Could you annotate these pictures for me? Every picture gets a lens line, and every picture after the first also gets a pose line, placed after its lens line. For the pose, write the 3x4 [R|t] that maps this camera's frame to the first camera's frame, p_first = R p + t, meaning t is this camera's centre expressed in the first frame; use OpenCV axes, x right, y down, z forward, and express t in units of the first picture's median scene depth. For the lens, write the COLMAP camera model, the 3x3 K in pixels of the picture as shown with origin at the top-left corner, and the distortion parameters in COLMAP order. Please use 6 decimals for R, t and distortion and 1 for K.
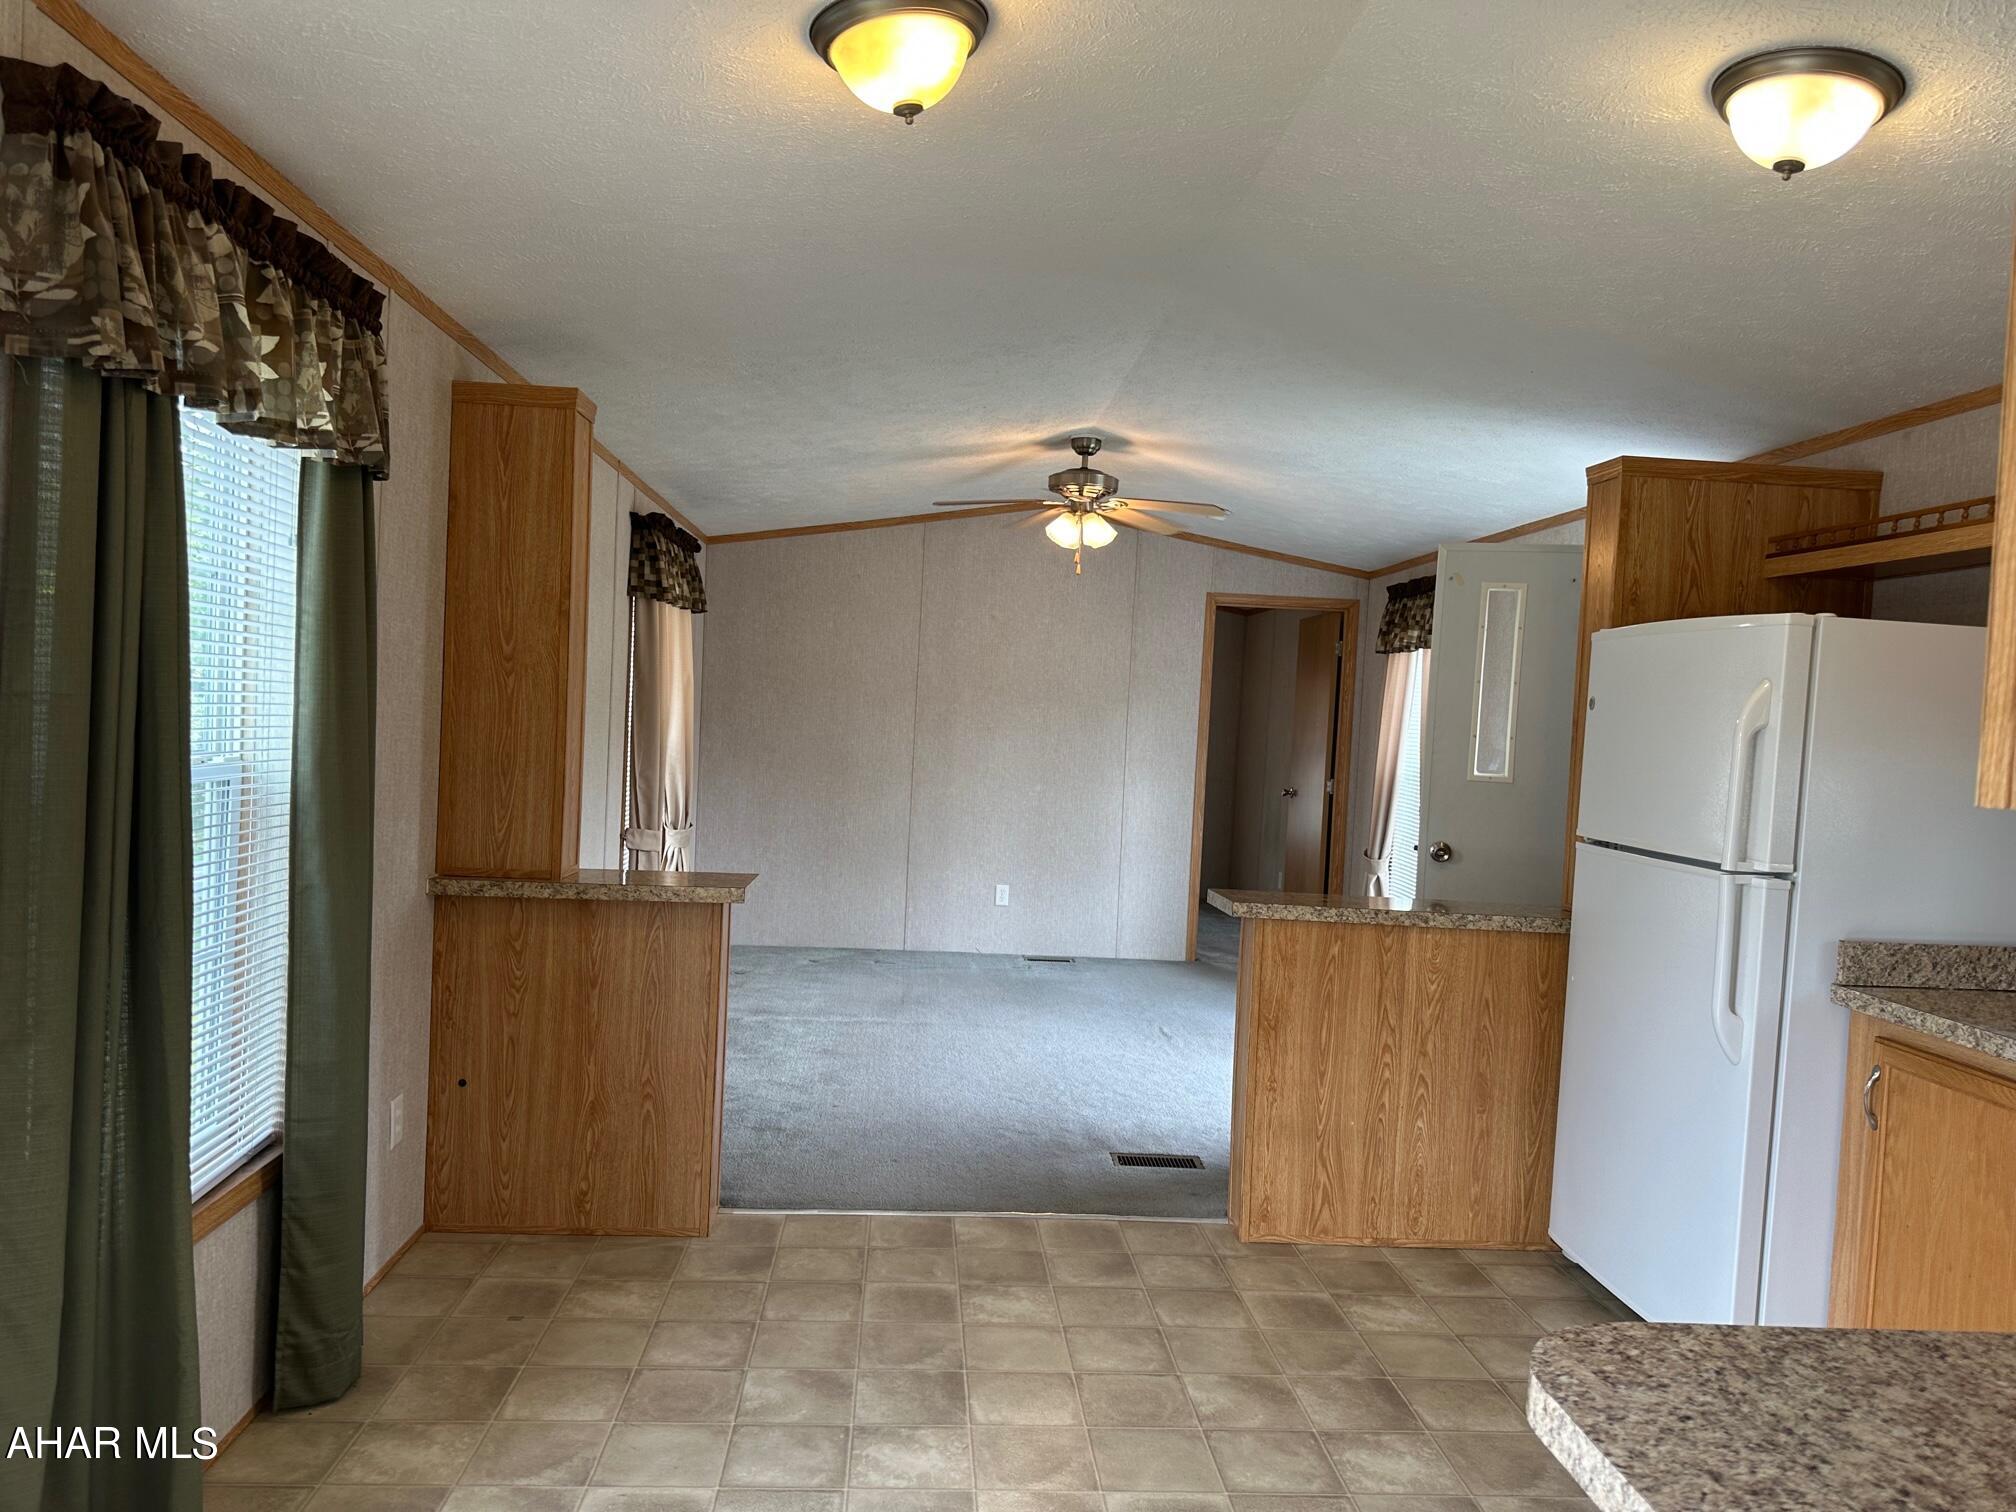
lens RADIAL K [[1404.6, 0, 1013.8], [0, 1404.6, 773.6], [0, 0, 1]] dist [0.125324, -0.146818]
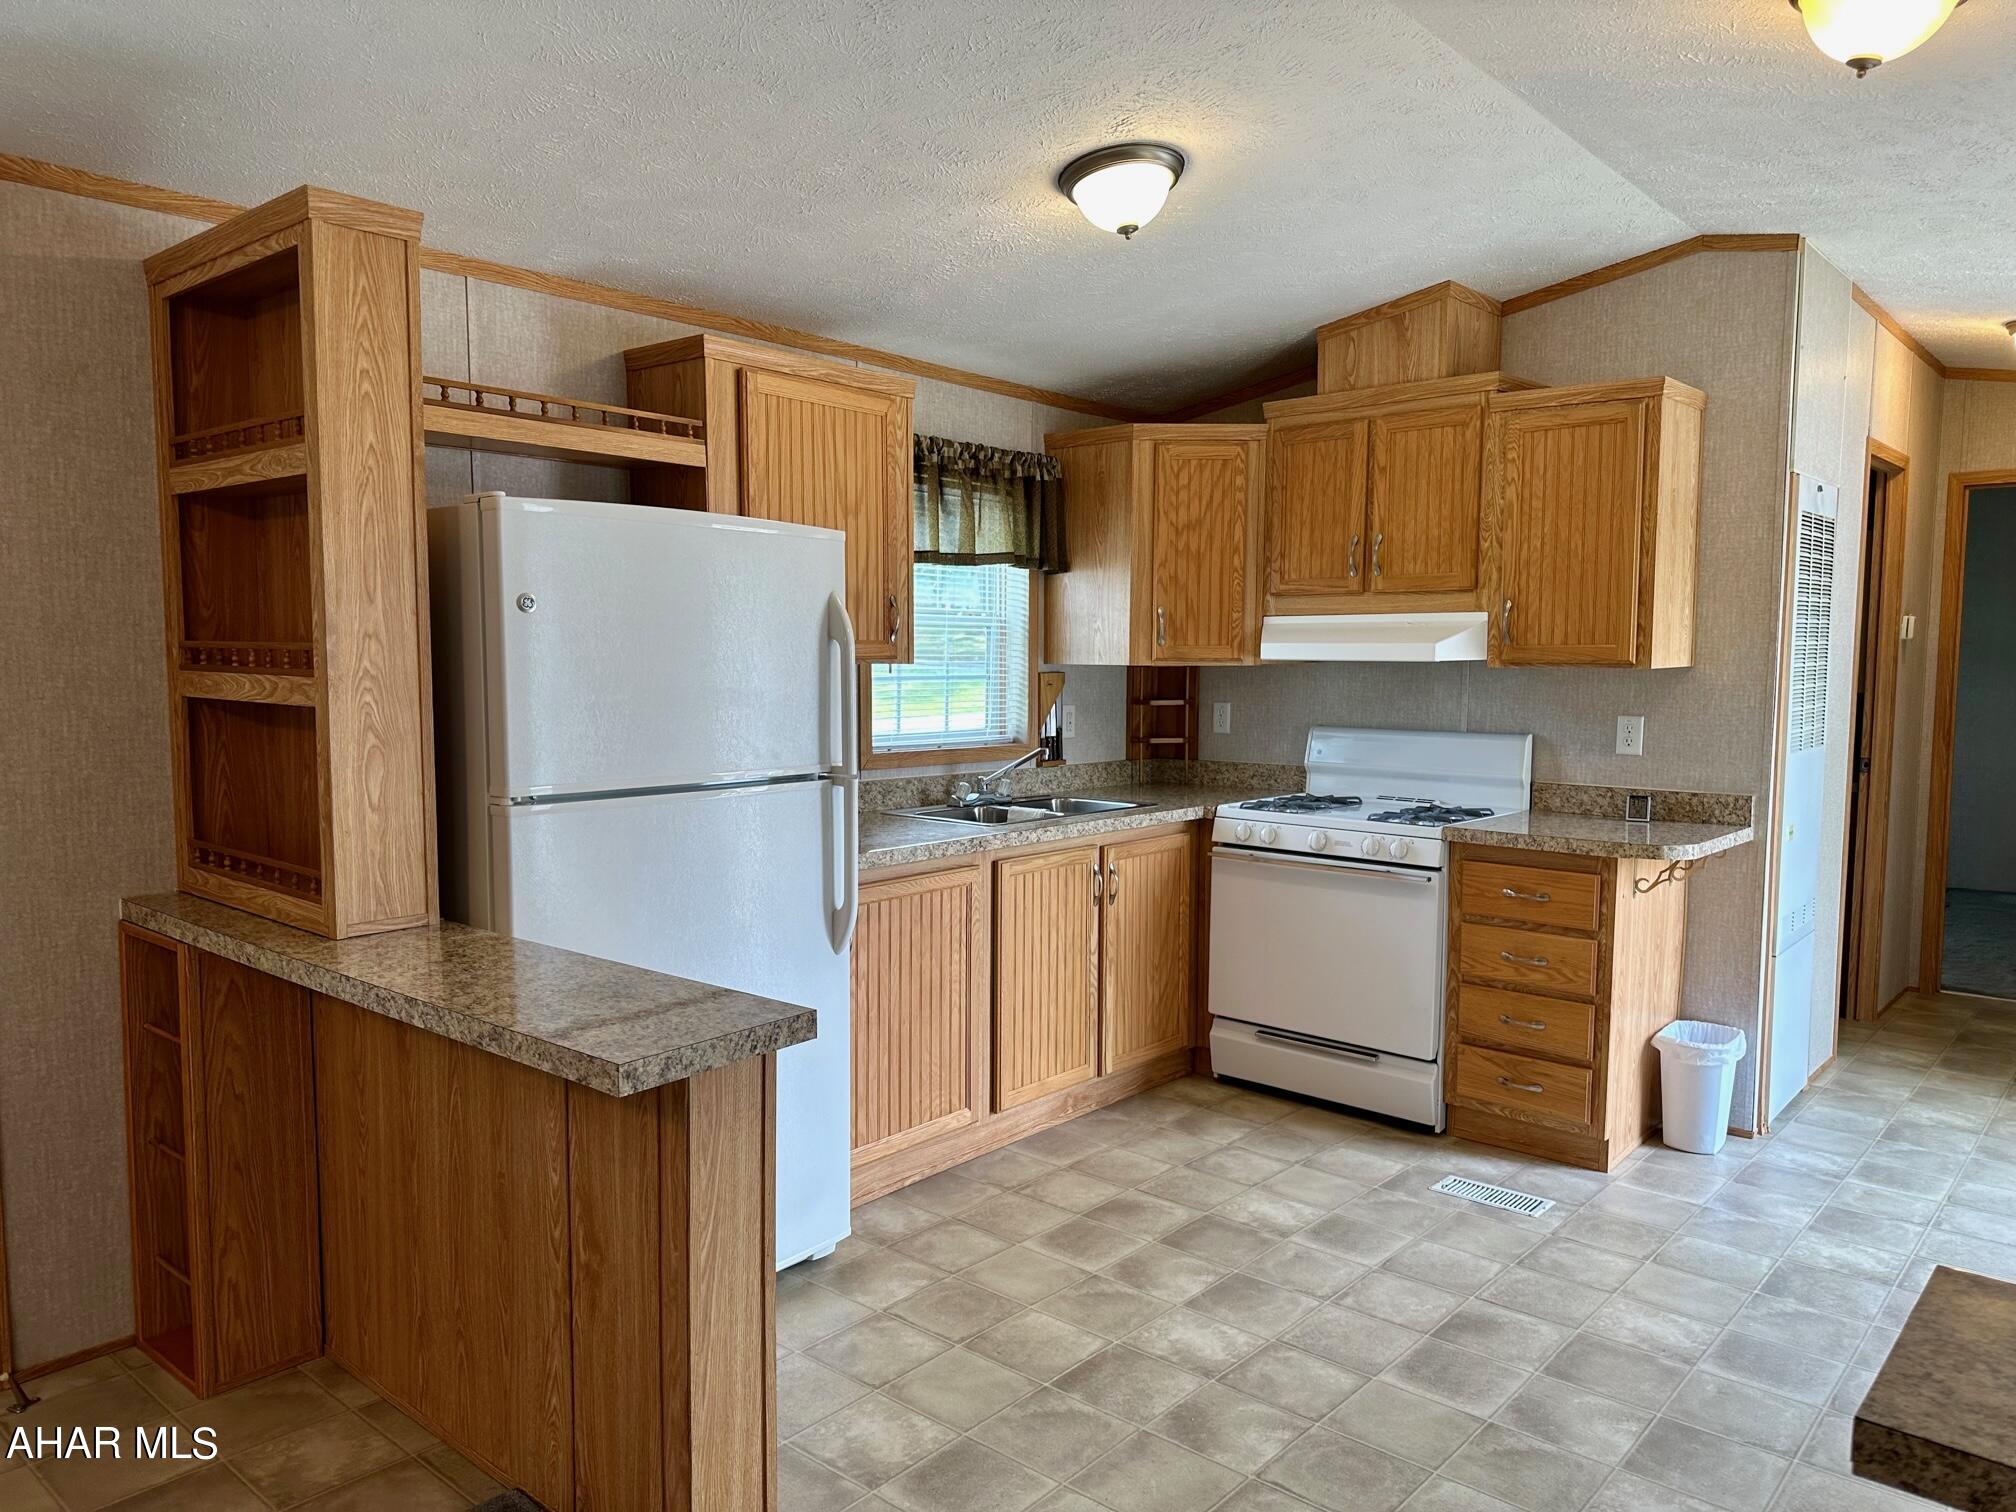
lens RADIAL K [[1412.4, 0, 1011.3], [0, 1412.4, 771.8], [0, 0, 1]] dist [0.101803, -0.147093]
pose [[-0.704844, -0.119956, 0.699146, -0.290707], [-0.011490, 0.987399, 0.157830, -0.093163], [-0.709269, 0.103212, -0.697341, 1.546151]]
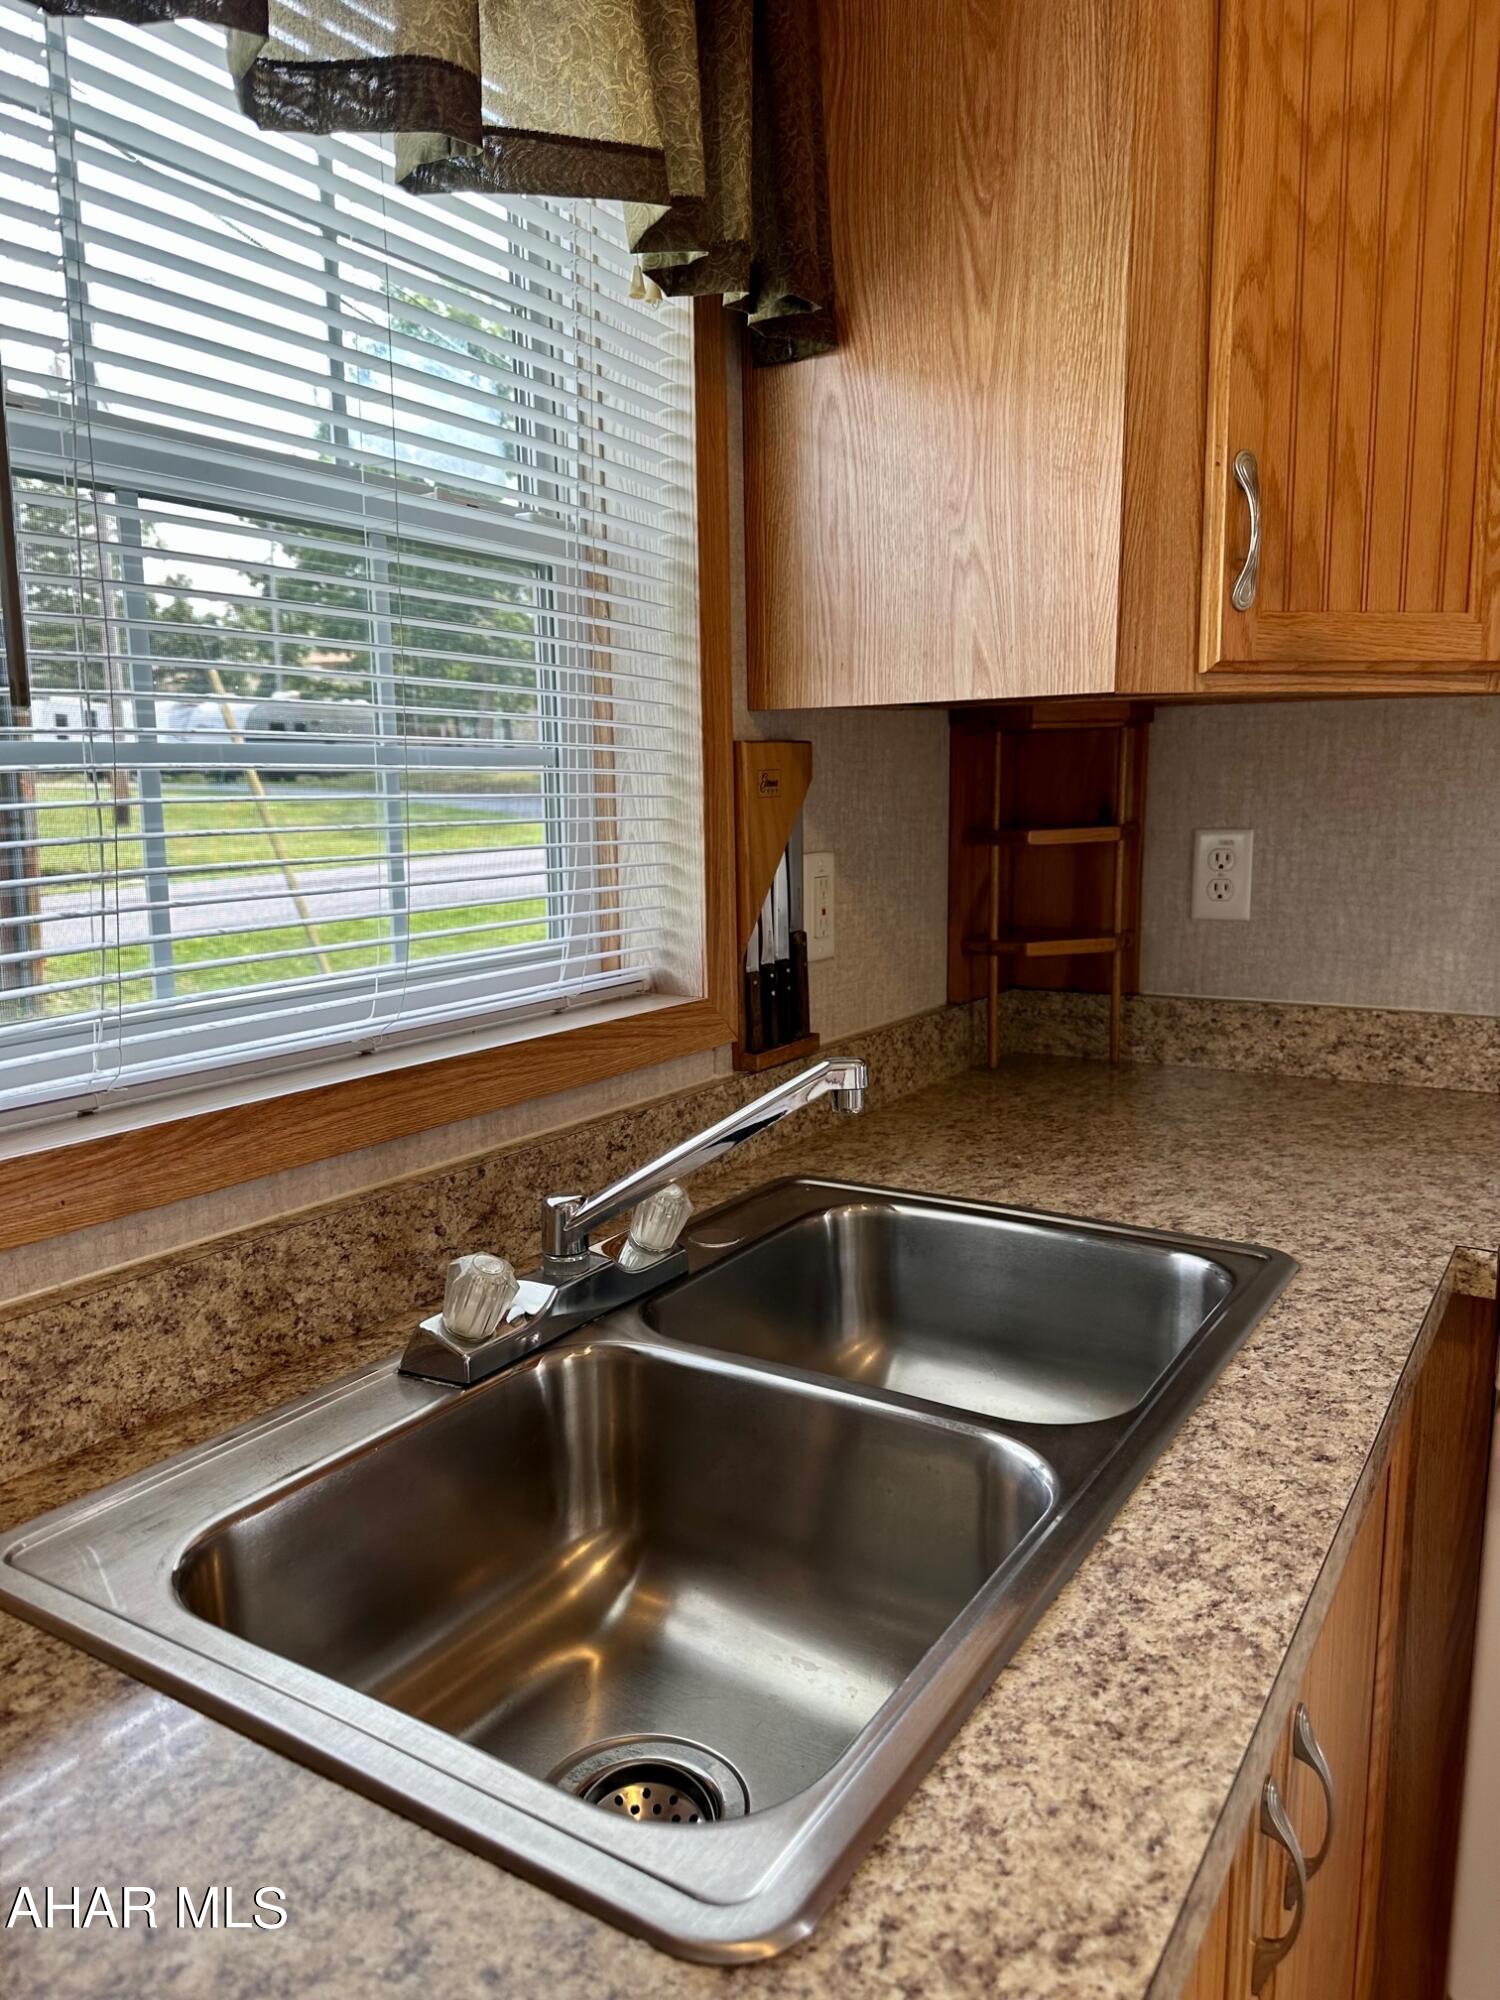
lens RADIAL K [[1419.3, 0, 746.2], [0, 1419.3, 980.9], [0, 0, 1]] dist [0.099370, -0.149354]
pose [[-0.812275, -0.129487, 0.568720, 0.514225], [-0.006836, 0.977093, 0.212703, 0.022368], [-0.583235, 0.168885, -0.794553, 0.796716]]
